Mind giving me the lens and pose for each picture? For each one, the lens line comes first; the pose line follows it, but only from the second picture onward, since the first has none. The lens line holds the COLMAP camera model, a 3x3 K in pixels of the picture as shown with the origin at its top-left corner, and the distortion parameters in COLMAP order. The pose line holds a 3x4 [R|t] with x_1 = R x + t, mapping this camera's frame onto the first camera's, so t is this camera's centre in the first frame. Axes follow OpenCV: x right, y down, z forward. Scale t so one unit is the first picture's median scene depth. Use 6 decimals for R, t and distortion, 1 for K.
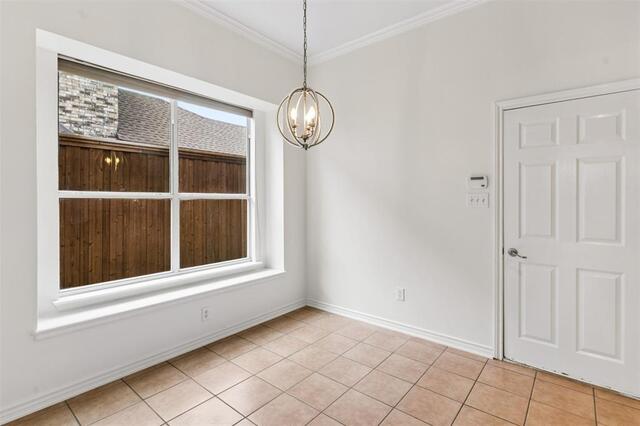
lens RADIAL K [[313.3, 0, 319.4], [0, 313.3, 197.1], [0, 0, 1]] dist [0.008585, 0.000040]
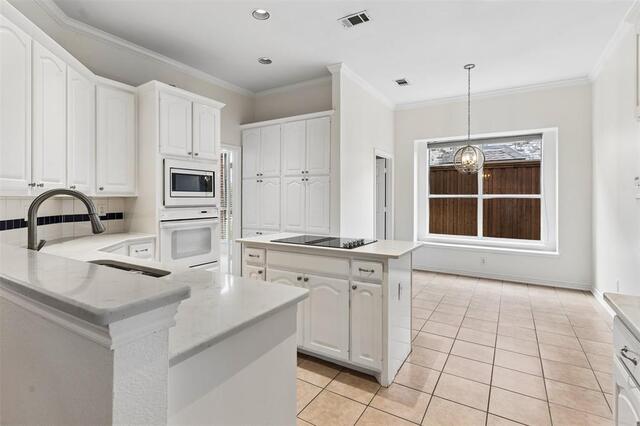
lens RADIAL K [[313.3, 0, 319.4], [0, 313.3, 197.1], [0, 0, 1]] dist [0.008585, 0.000040]
pose [[0.135433, -0.001609, -0.990785, 1.047139], [0.003616, 0.999993, -0.001130, -0.000106], [0.990780, -0.003430, 0.135438, -0.149800]]
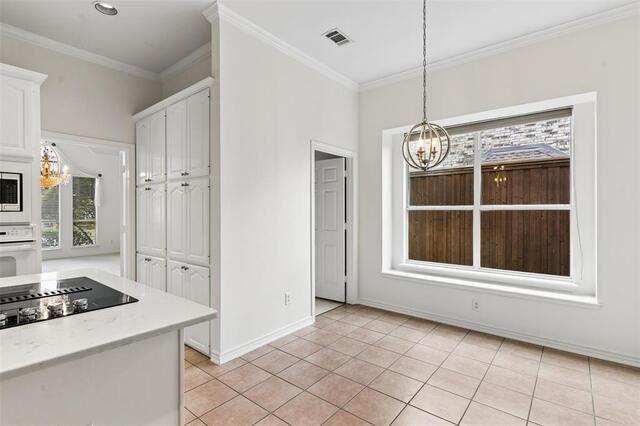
lens RADIAL K [[309.2, 0, 319.5], [0, 309.2, 210.2], [0, 0, 1]] dist [0.003905, 0.000150]
pose [[0.000265, -0.001265, -0.999999, 0.660239], [0.008438, 0.999964, -0.001263, 0.001731], [0.999964, -0.008437, 0.000276, 0.318256]]
